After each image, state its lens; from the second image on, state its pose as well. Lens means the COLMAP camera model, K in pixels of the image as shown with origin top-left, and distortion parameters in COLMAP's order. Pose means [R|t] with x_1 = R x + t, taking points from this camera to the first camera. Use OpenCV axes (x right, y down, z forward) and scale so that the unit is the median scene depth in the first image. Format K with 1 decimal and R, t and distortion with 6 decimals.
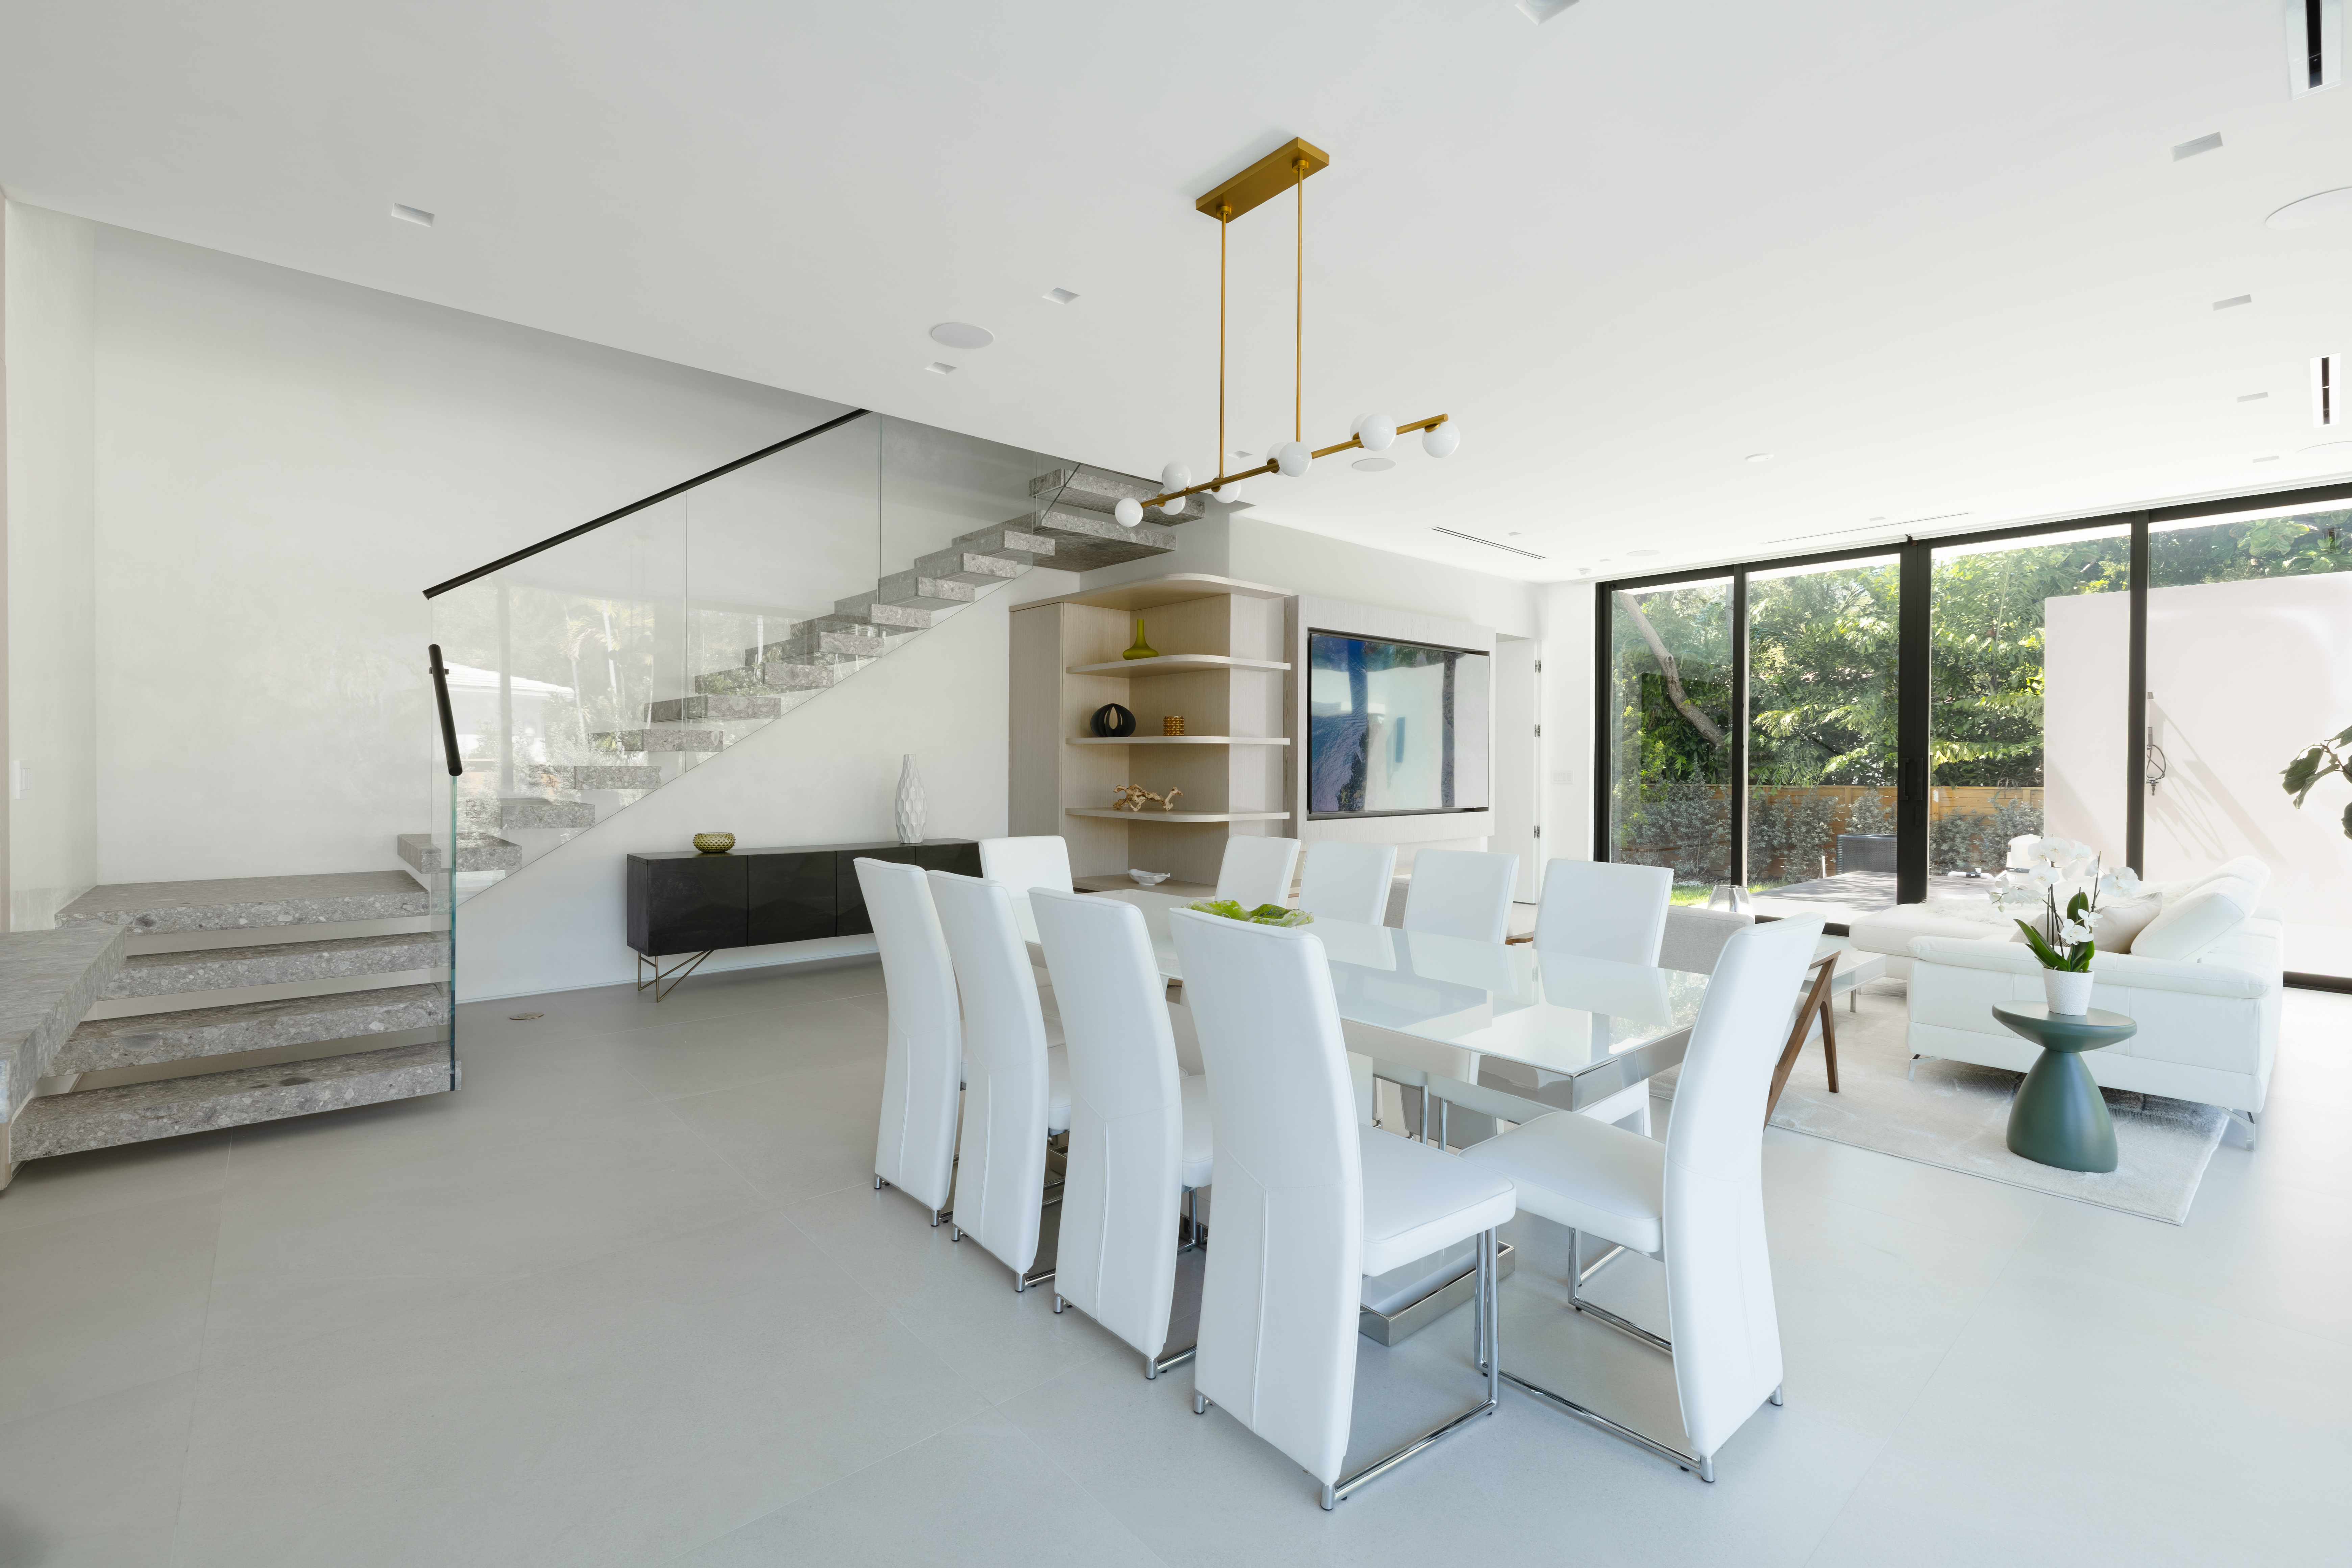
lens RADIAL K [[1037.5, 0, 1178.8], [0, 1037.5, 771.4], [0, 0, 1]] dist [-0.002245, 0.000679]
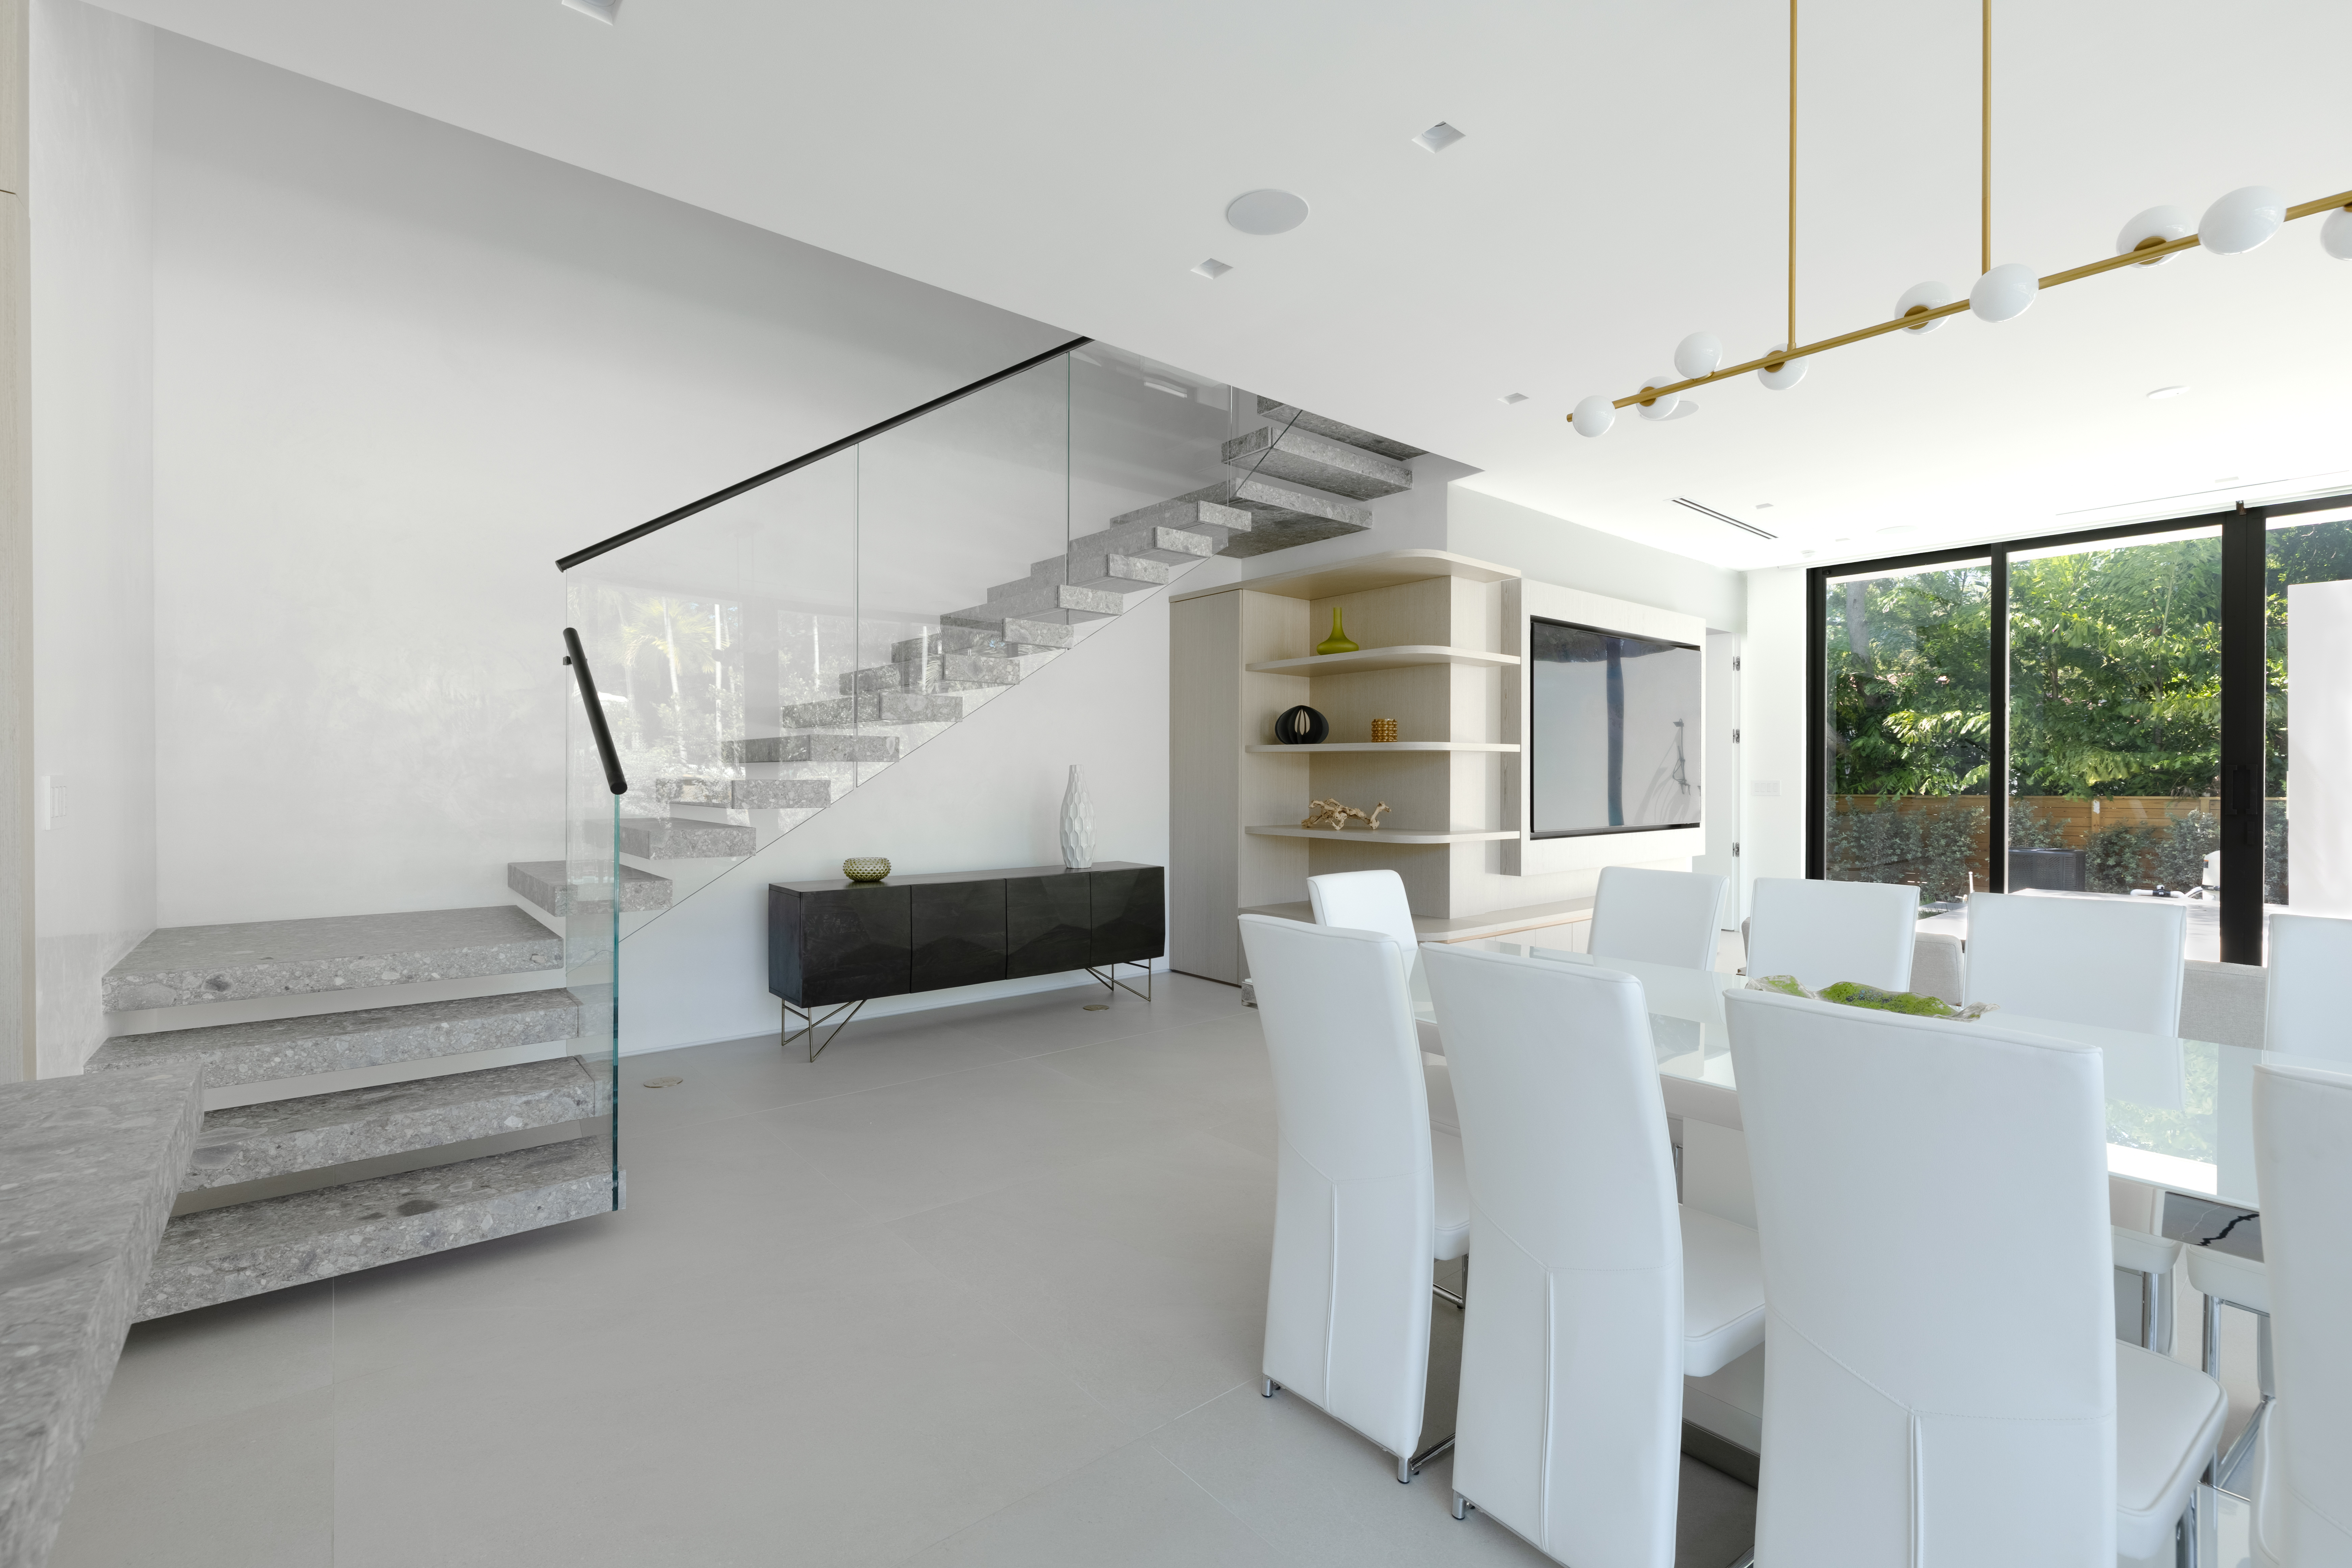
lens RADIAL K [[1037.5, 0, 1192.7], [0, 1037.5, 781.6], [0, 0, 1]] dist [-0.002245, 0.000679]
pose [[0.999716, -0.003408, -0.023585, -0.165948], [0.003400, 0.999994, -0.000376, -0.002124], [0.023586, 0.000296, 0.999722, 0.161140]]
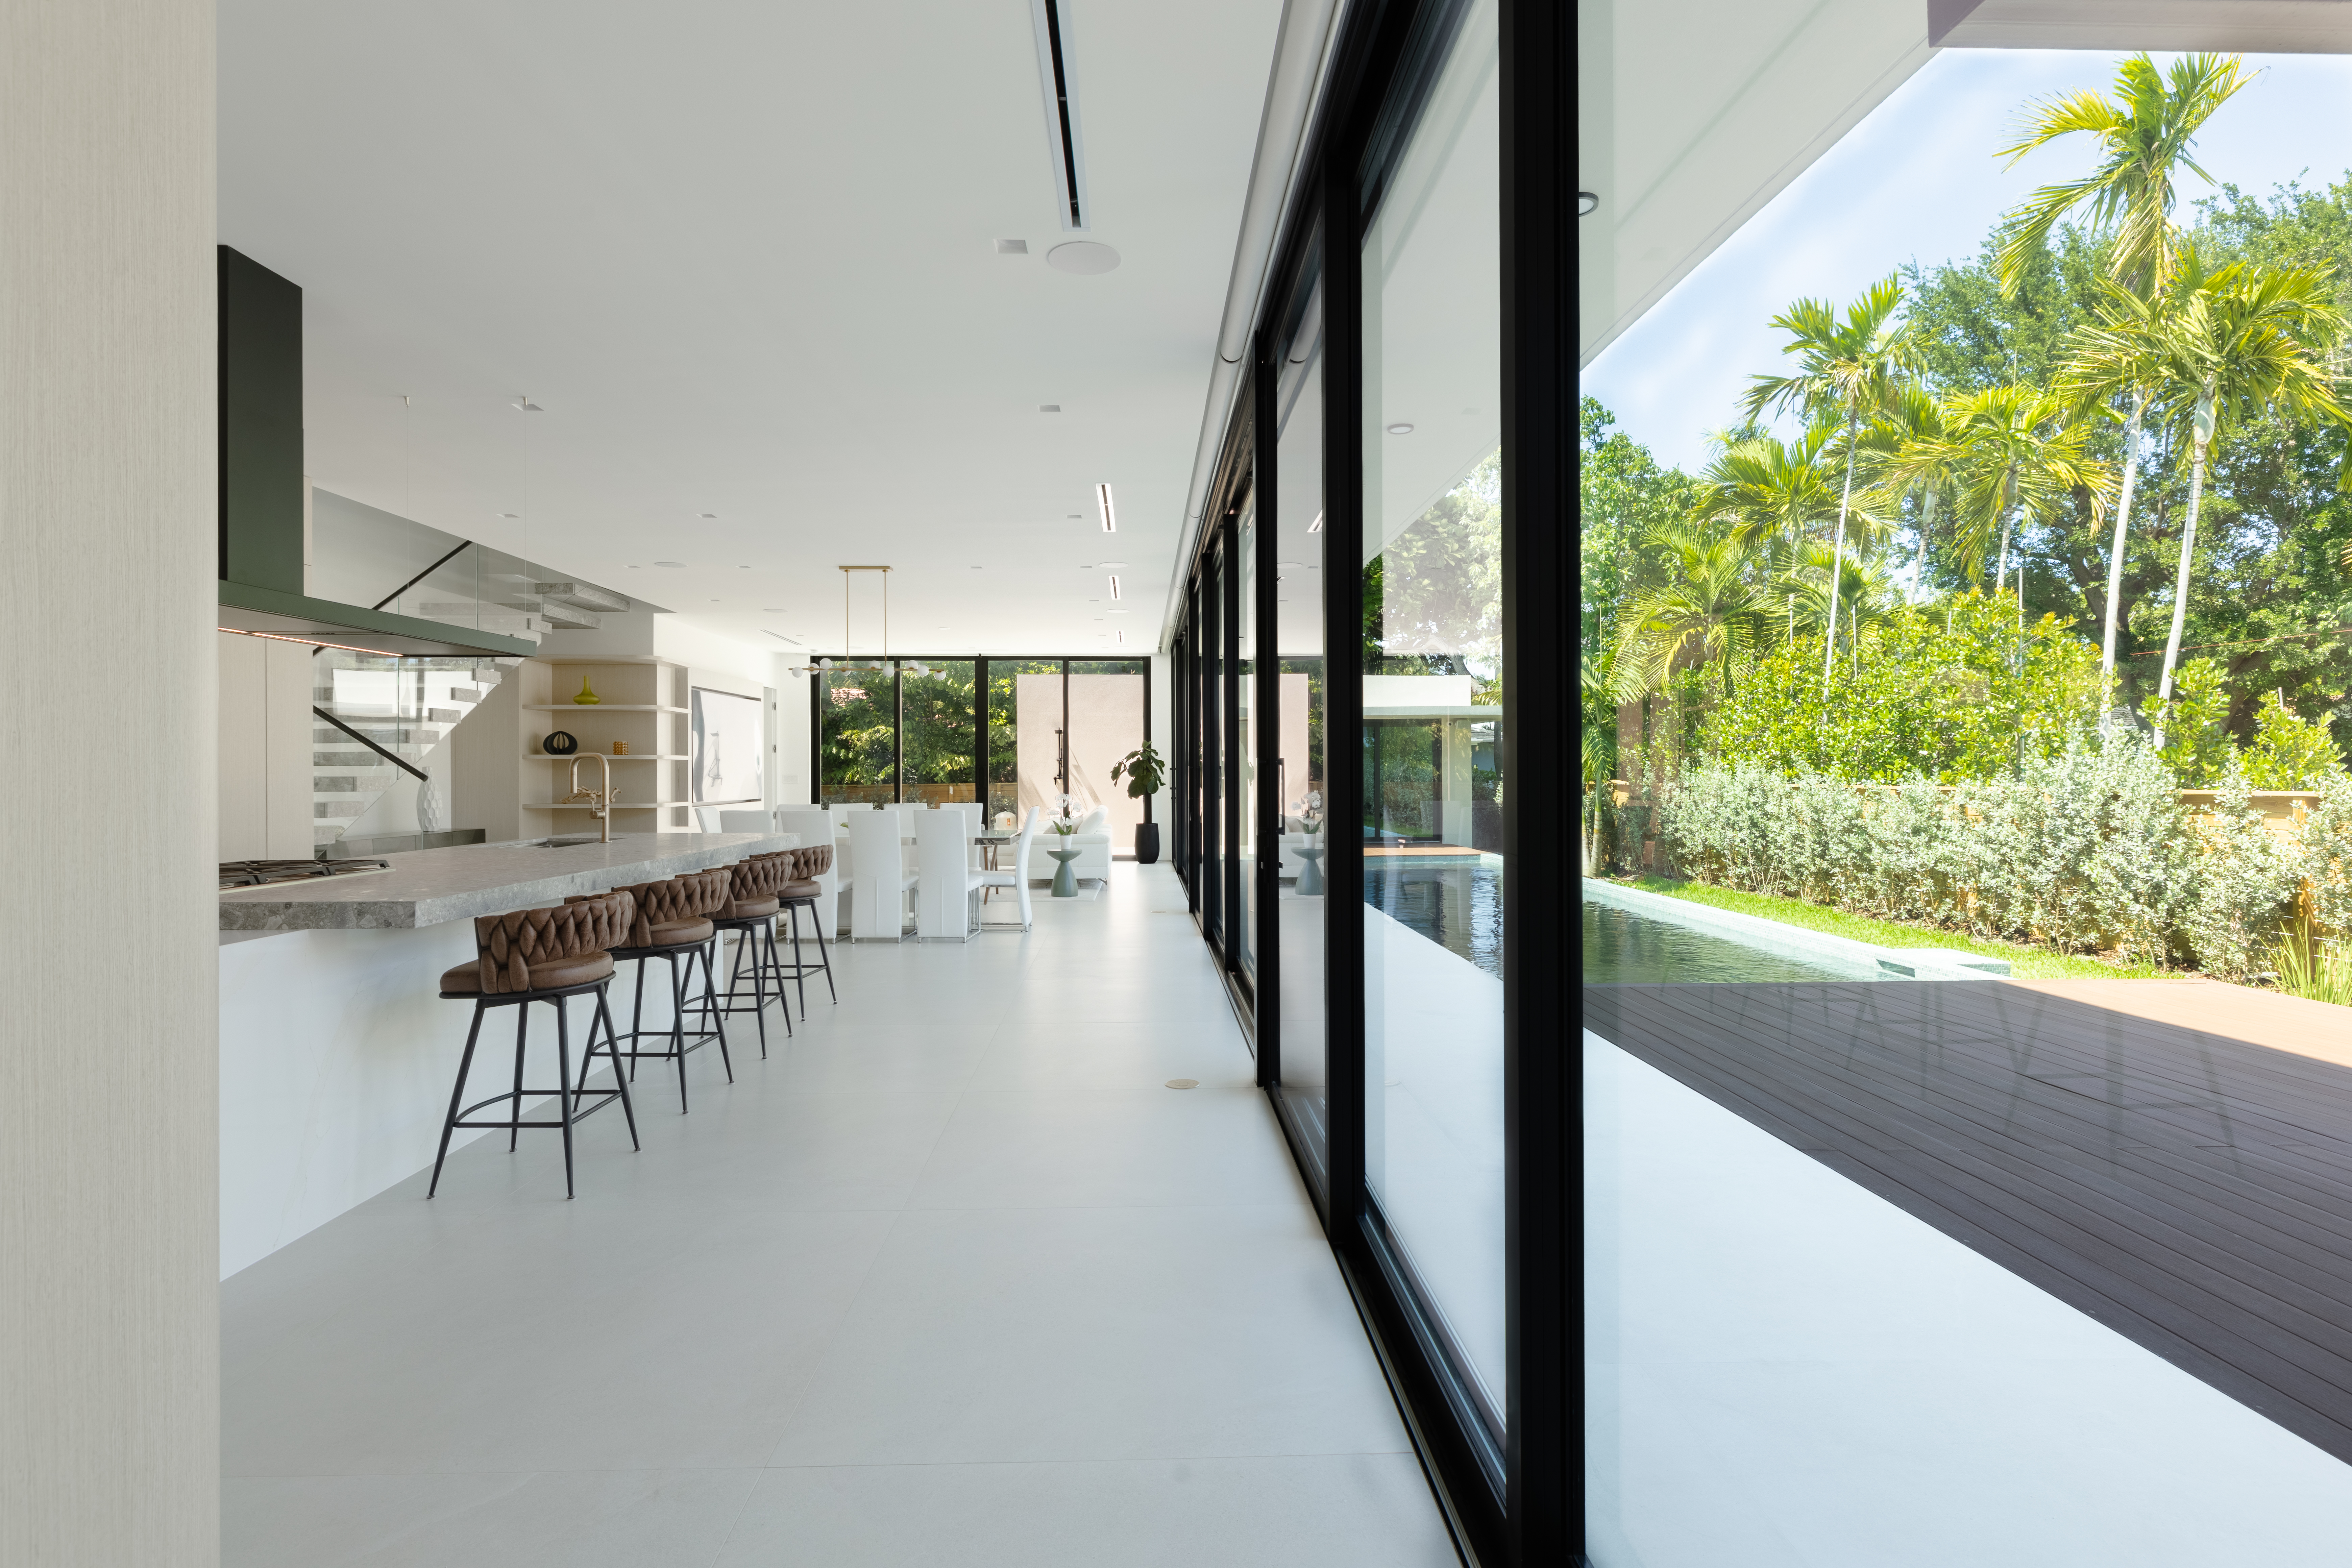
lens RADIAL K [[1139.1, 0, 1174.7], [0, 1139.1, 776.0], [0, 0, 1]] dist [-0.000432, -0.000015]
pose [[0.640909, -0.009439, 0.767559, -0.912799], [0.010496, 0.999939, 0.003532, 0.001085], [-0.767545, 0.005793, 0.640969, -0.848424]]
